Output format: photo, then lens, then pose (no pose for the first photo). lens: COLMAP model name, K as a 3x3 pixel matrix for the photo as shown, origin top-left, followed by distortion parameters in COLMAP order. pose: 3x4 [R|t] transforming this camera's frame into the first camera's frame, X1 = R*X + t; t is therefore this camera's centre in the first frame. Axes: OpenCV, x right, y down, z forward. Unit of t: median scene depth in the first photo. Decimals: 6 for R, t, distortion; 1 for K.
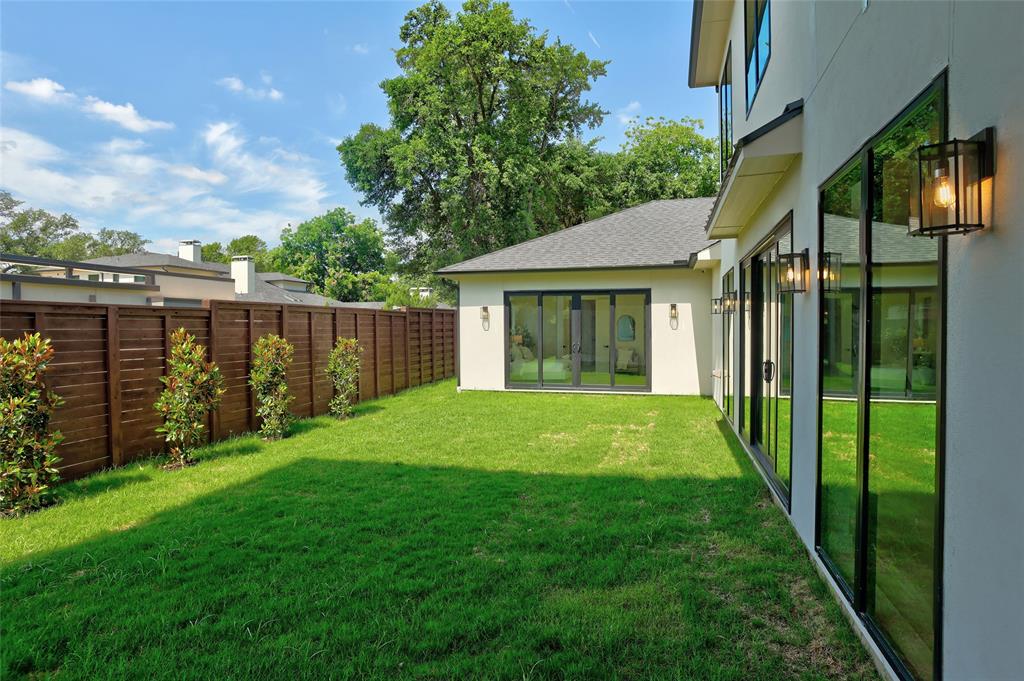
lens RADIAL K [[585.3, 0, 514.5], [0, 585.3, 340.9], [0, 0, 1]] dist [-0.046968, 0.010656]
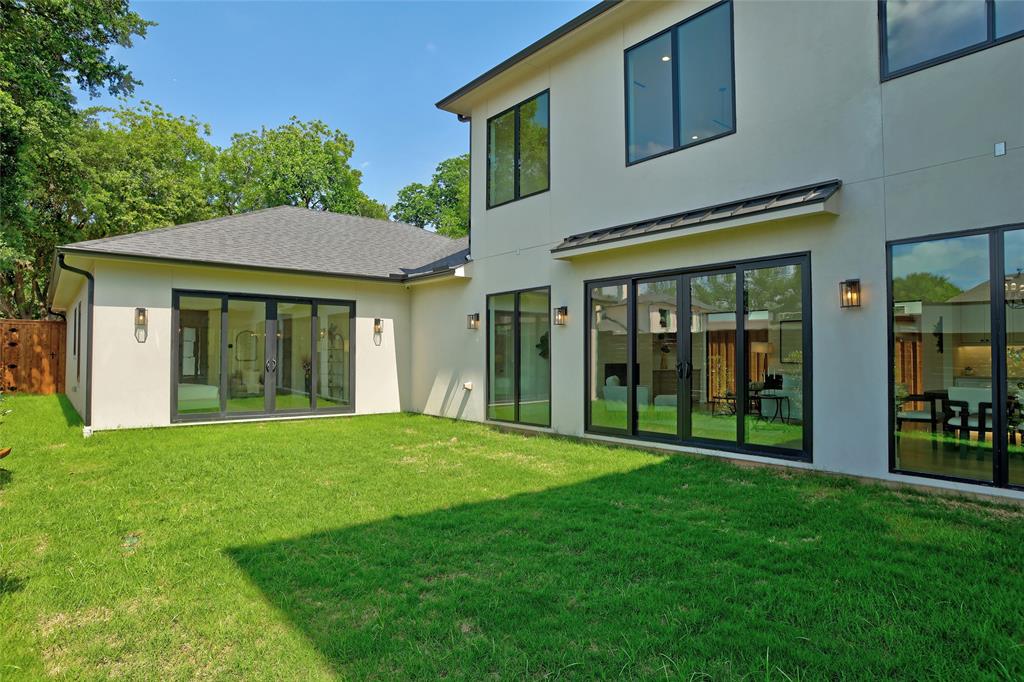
lens RADIAL K [[585.3, 0, 514.3], [0, 585.3, 346.1], [0, 0, 1]] dist [-0.046968, 0.010656]
pose [[0.570989, 0.019099, 0.820735, -0.360317], [0.014896, 0.999324, -0.033619, 0.016466], [-0.820822, 0.031422, 0.570319, 0.248504]]
